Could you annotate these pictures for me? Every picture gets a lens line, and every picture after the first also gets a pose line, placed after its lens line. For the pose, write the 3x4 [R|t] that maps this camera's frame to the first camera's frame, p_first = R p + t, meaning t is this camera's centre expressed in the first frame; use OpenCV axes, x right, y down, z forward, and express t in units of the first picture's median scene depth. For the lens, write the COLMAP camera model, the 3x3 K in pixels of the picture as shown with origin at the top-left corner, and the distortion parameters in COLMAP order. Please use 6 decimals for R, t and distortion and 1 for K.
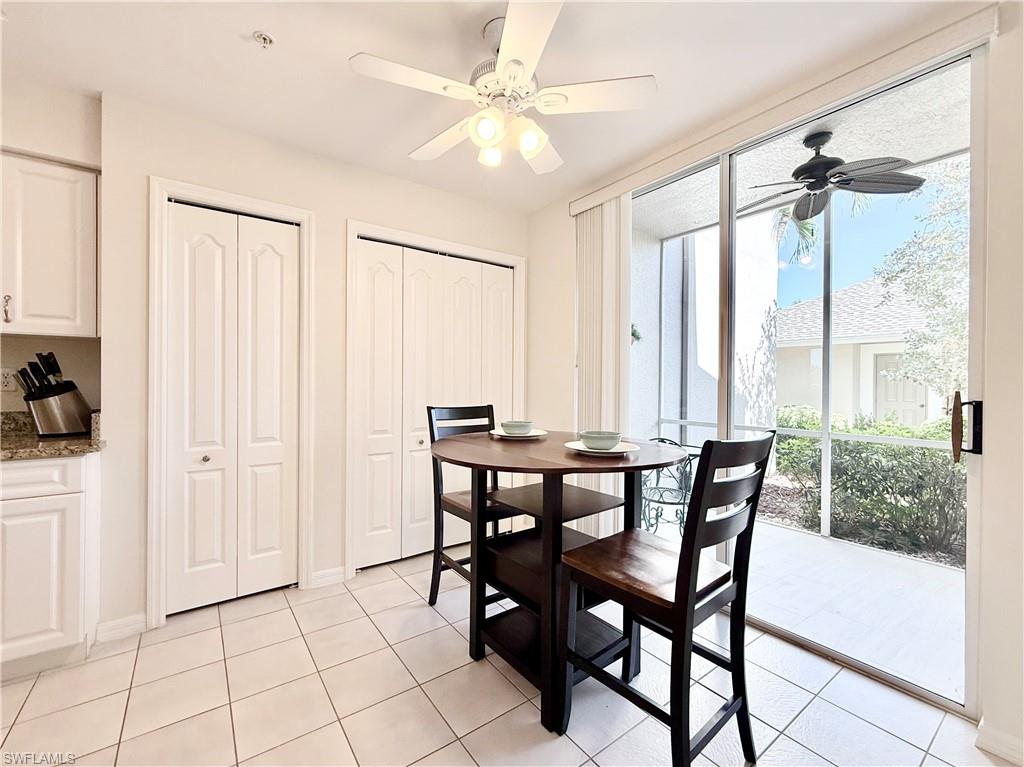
lens RADIAL K [[416.0, 0, 511.3], [0, 416.0, 380.5], [0, 0, 1]] dist [-0.000224, 0.000075]
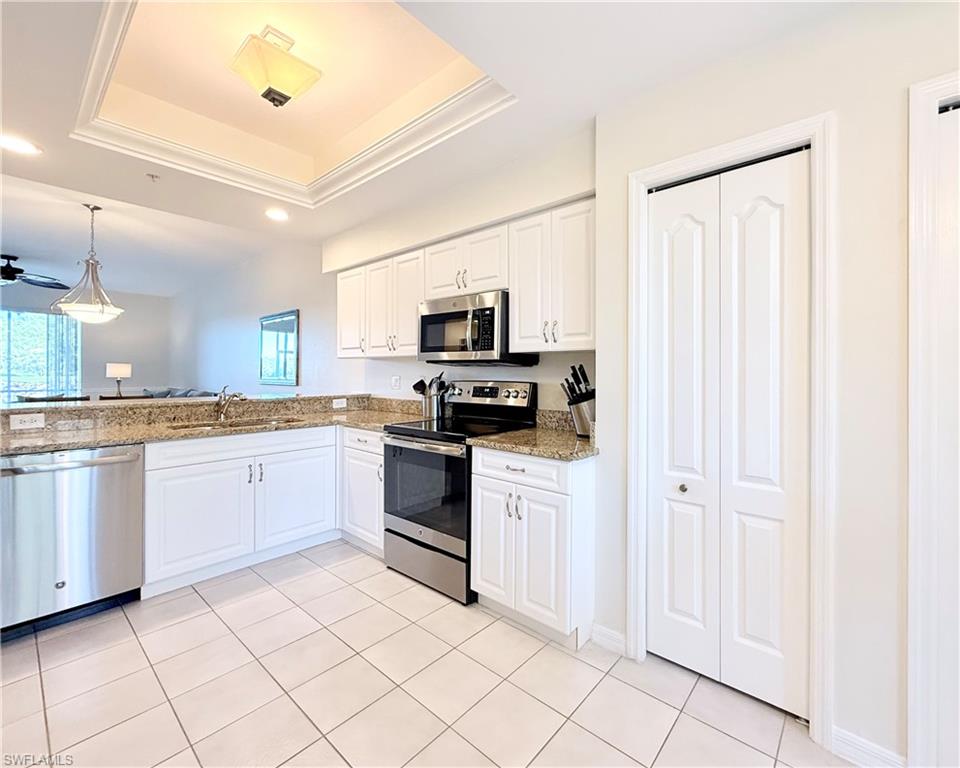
lens RADIAL K [[429.0, 0, 481.2], [0, 429.0, 374.7], [0, 0, 1]] dist [-0.002669, -0.000489]
pose [[0.227423, -0.004950, -0.973784, -0.000813], [-0.004722, 0.999970, -0.006186, -0.028539], [0.973785, 0.006005, 0.227392, 0.422465]]
